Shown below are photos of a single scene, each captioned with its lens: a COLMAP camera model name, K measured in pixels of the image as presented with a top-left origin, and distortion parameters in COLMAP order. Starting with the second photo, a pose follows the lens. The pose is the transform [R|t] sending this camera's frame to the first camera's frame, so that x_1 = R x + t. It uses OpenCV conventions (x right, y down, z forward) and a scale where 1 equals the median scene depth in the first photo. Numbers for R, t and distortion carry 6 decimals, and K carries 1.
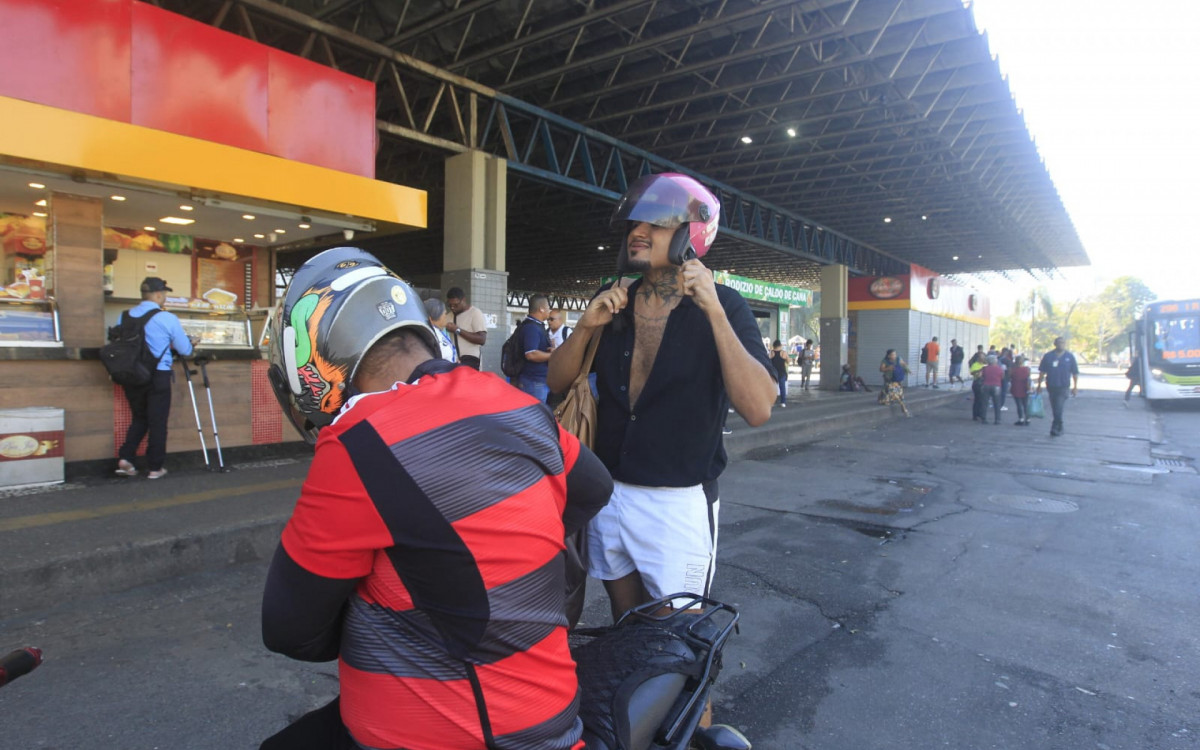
lens RADIAL K [[703.3, 0, 612.2], [0, 703.3, 373.5], [0, 0, 1]] dist [-0.069825, 0.038757]
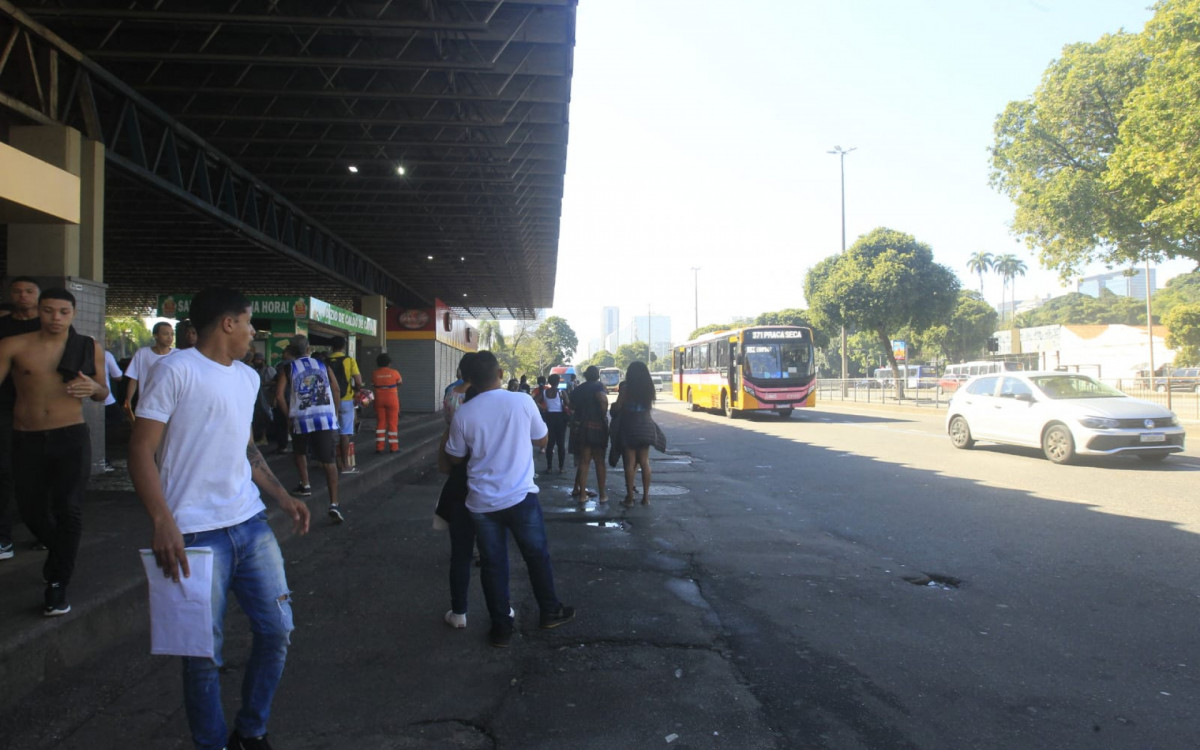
lens RADIAL K [[703.6, 0, 610.9], [0, 703.6, 375.2], [0, 0, 1]] dist [-0.058944, 0.027165]
pose [[0.732021, -0.004054, 0.681270, -0.274840], [0.029891, 0.999210, -0.026173, -0.002115], [-0.680626, 0.039523, 0.731564, 0.034546]]
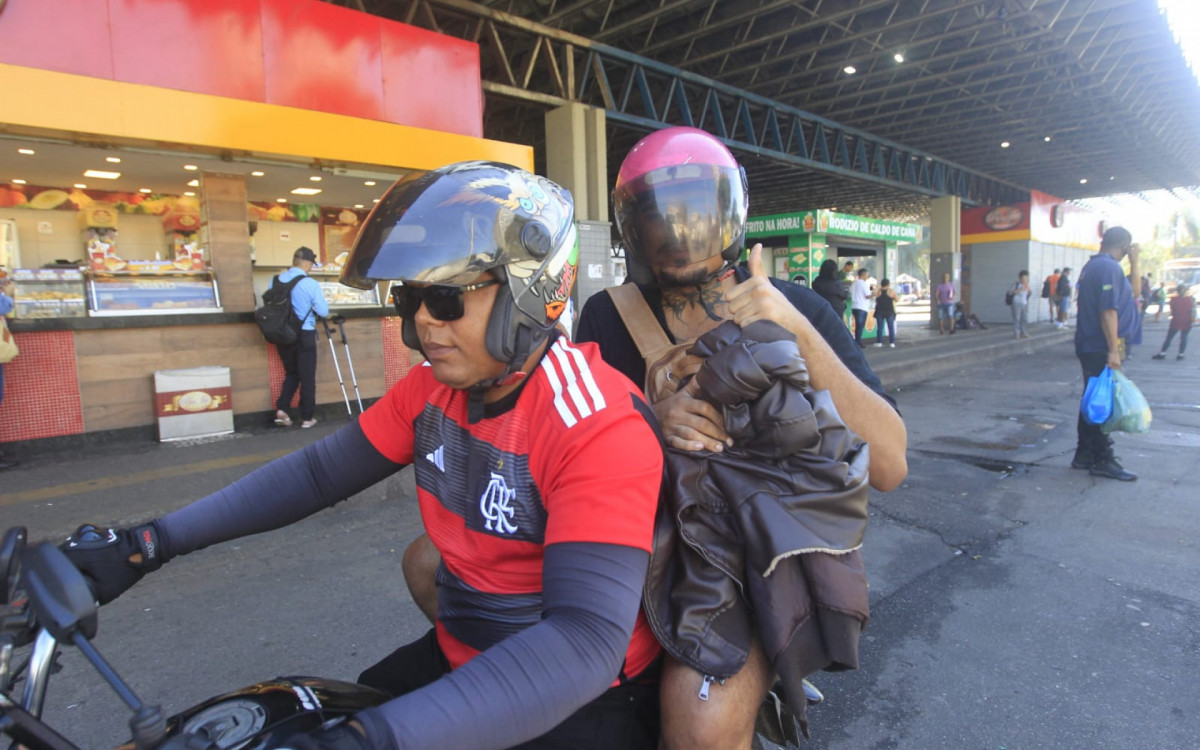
lens RADIAL K [[703.6, 0, 610.9], [0, 703.6, 375.2], [0, 0, 1]] dist [-0.058944, 0.027165]
pose [[0.989763, -0.027374, -0.140070, -0.012833], [0.037619, 0.996765, 0.071025, 0.004271], [0.137672, -0.075567, 0.987591, -0.022928]]
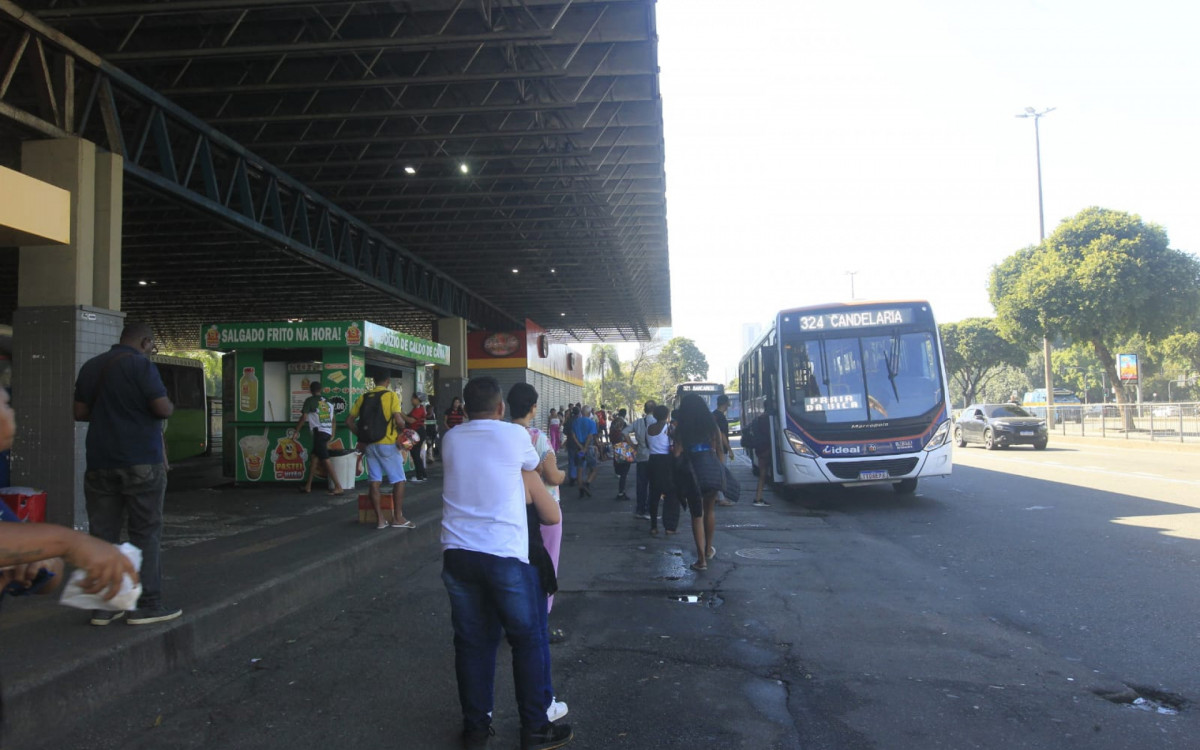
lens RADIAL K [[844.9, 0, 607.6], [0, 844.9, 371.1], [0, 0, 1]] dist [-0.062976, 0.059567]
pose [[0.838102, 0.006236, 0.545478, -0.207747], [0.041958, 0.996236, -0.075856, -0.000690], [-0.543898, 0.086462, 0.834685, 0.034198]]
